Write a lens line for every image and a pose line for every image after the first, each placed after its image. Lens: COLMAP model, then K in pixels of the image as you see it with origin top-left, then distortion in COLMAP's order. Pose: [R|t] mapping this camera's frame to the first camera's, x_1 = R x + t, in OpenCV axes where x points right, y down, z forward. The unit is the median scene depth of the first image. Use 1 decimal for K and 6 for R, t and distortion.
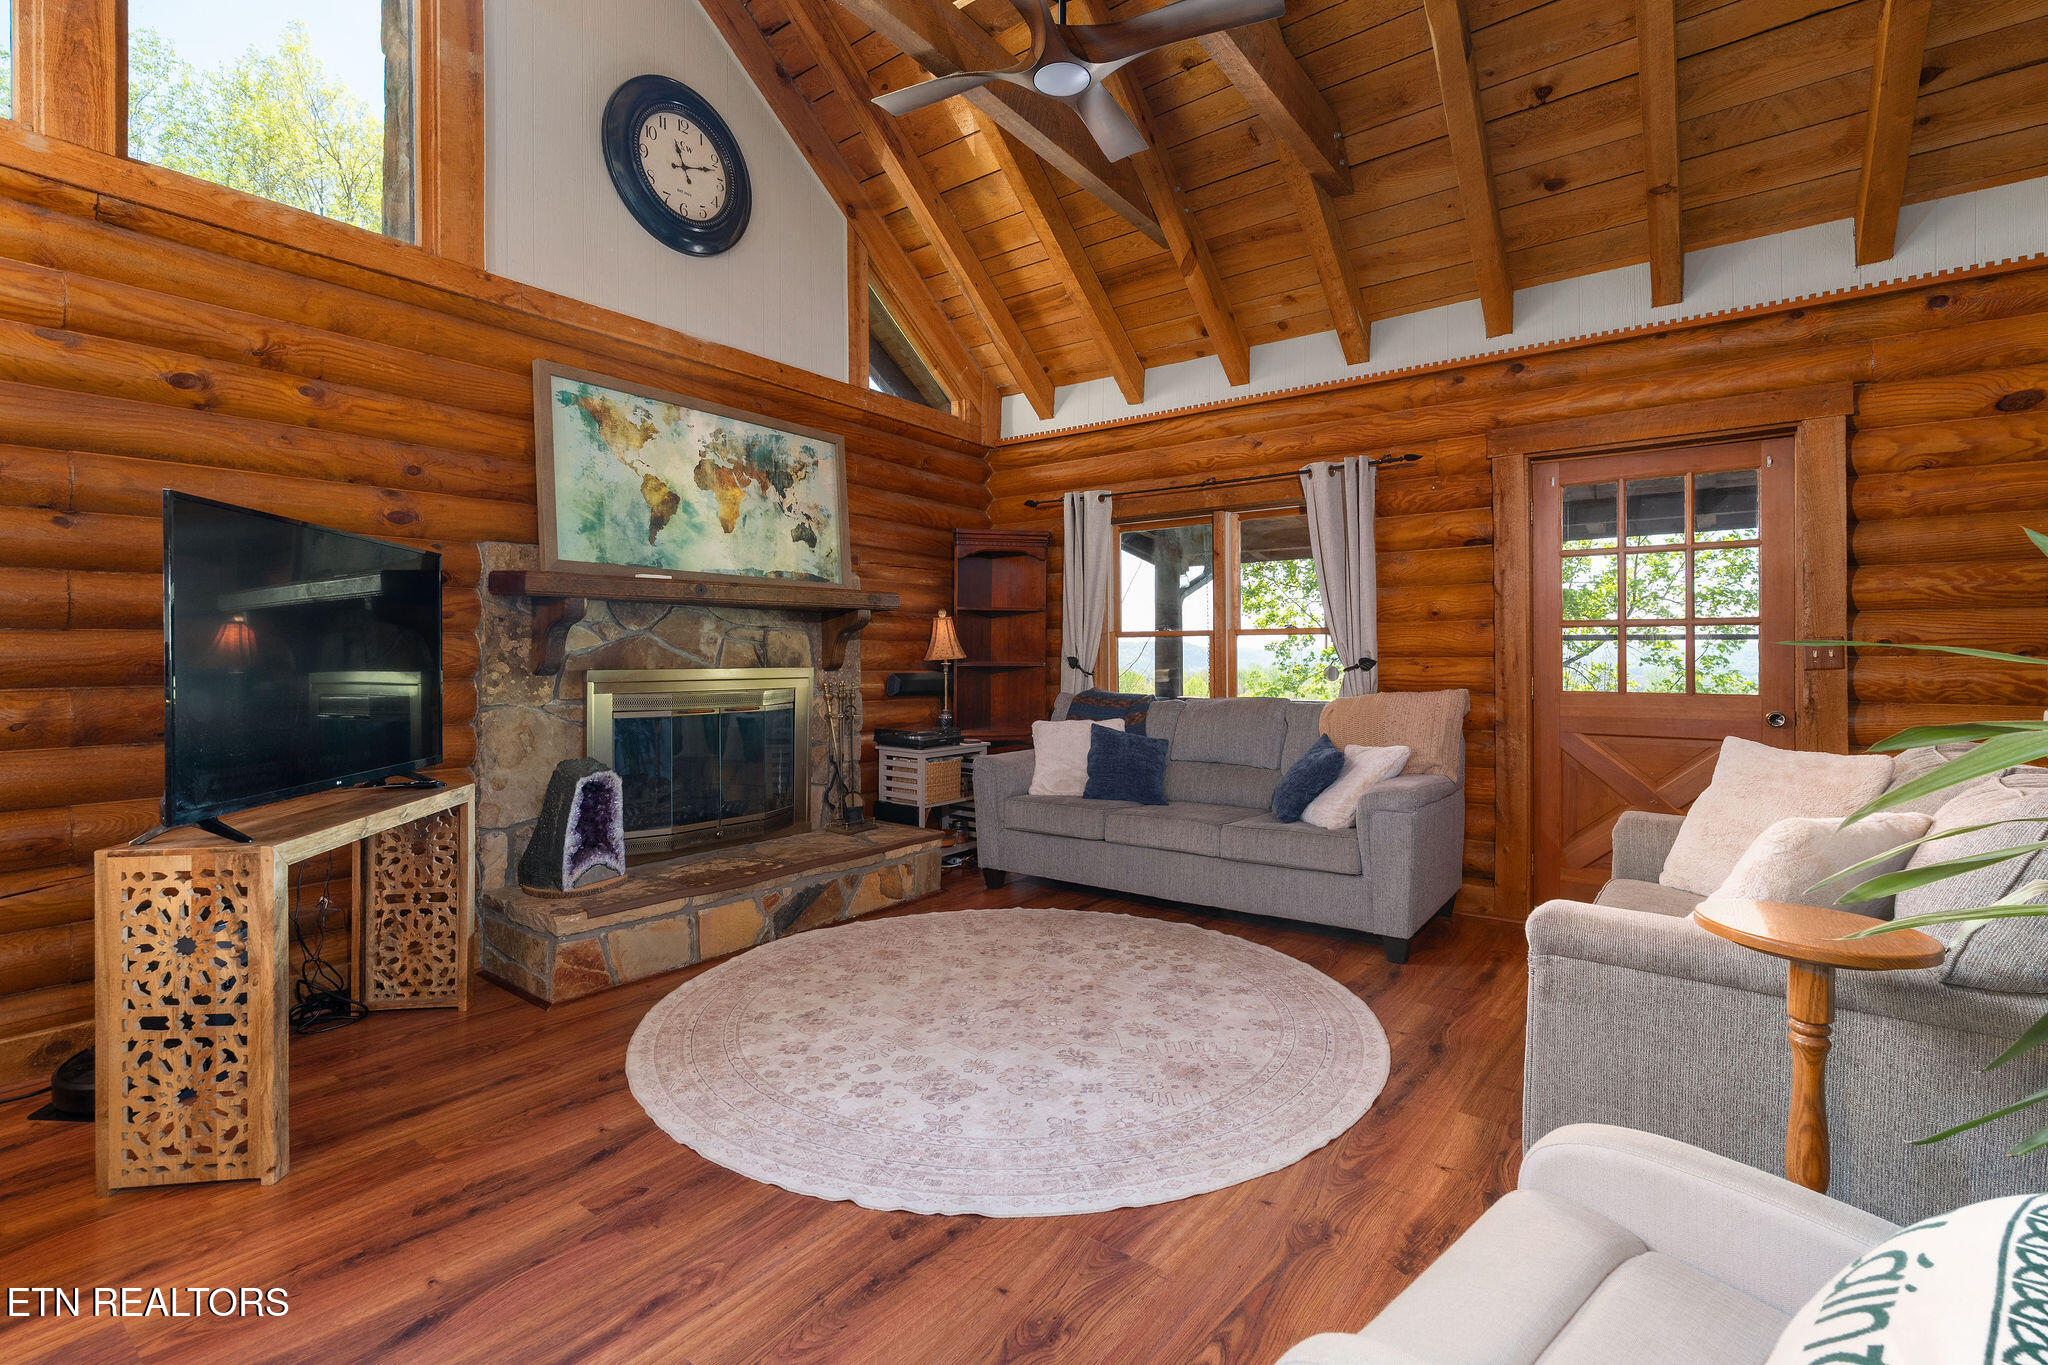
lens RADIAL K [[929.4, 0, 1020.1], [0, 929.4, 653.9], [0, 0, 1]] dist [-0.003955, -0.000355]
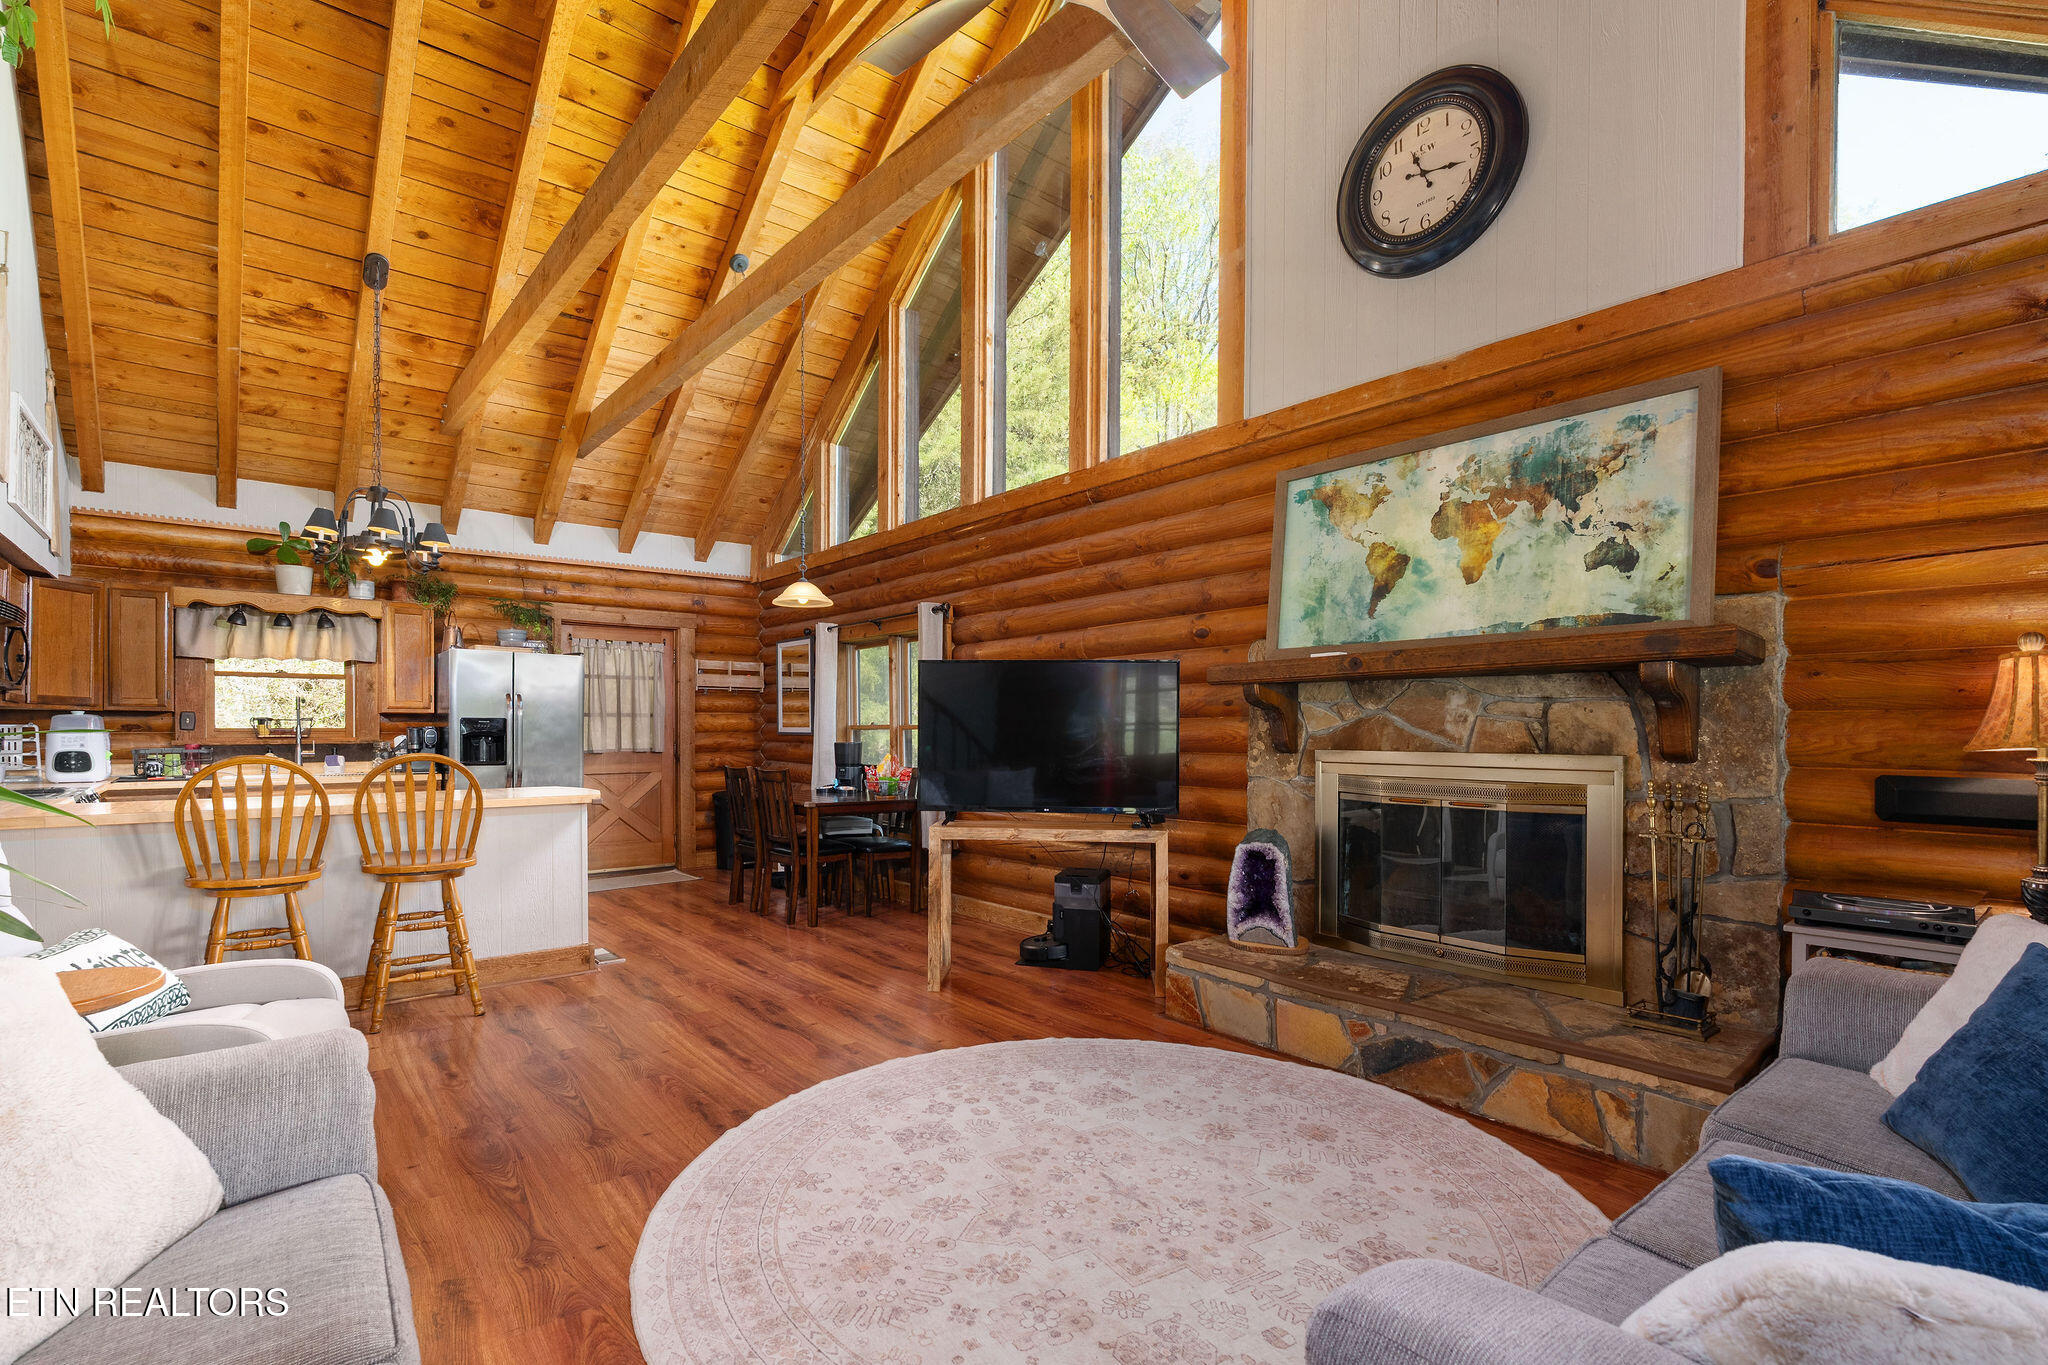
lens RADIAL K [[924.9, 0, 1005.5], [0, 924.9, 744.6], [0, 0, 1]] dist [-0.003045, -0.000181]
pose [[-0.234752, 0.015046, -0.971939, 0.589327], [-0.000317, 0.999879, 0.015556, -0.004089], [0.972055, 0.003960, -0.234719, 0.846911]]
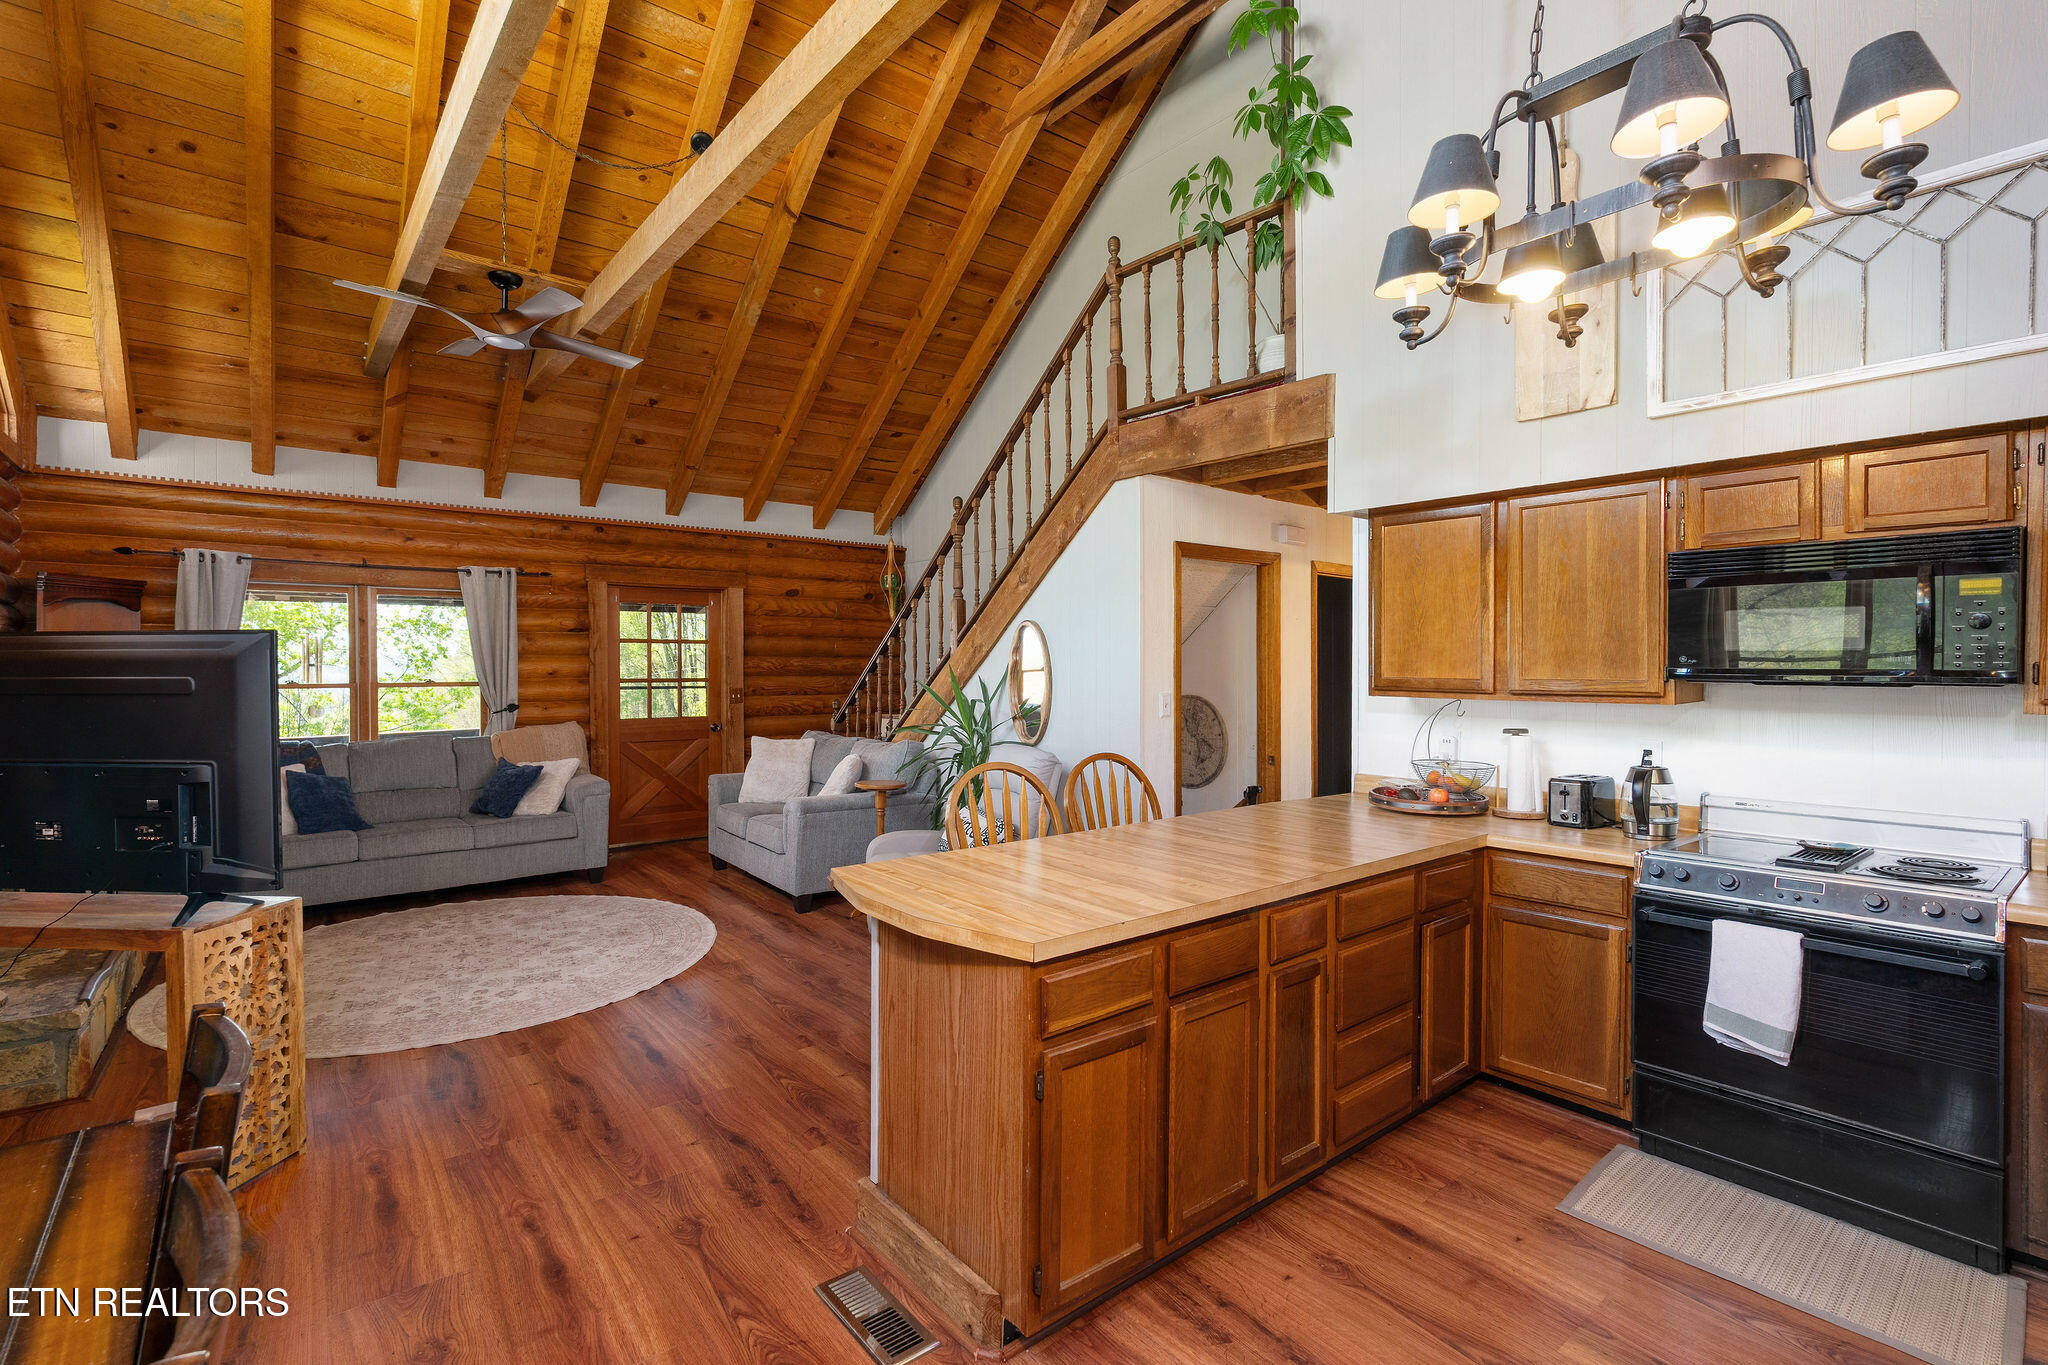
lens RADIAL K [[928.4, 0, 1019.6], [0, 928.4, 675.3], [0, 0, 1]] dist [-0.003676, 0.000017]
pose [[0.244132, -0.009357, 0.969697, -0.941675], [-0.002307, 0.999945, 0.010229, -0.063281], [-0.969739, -0.004734, 0.244097, -0.158061]]
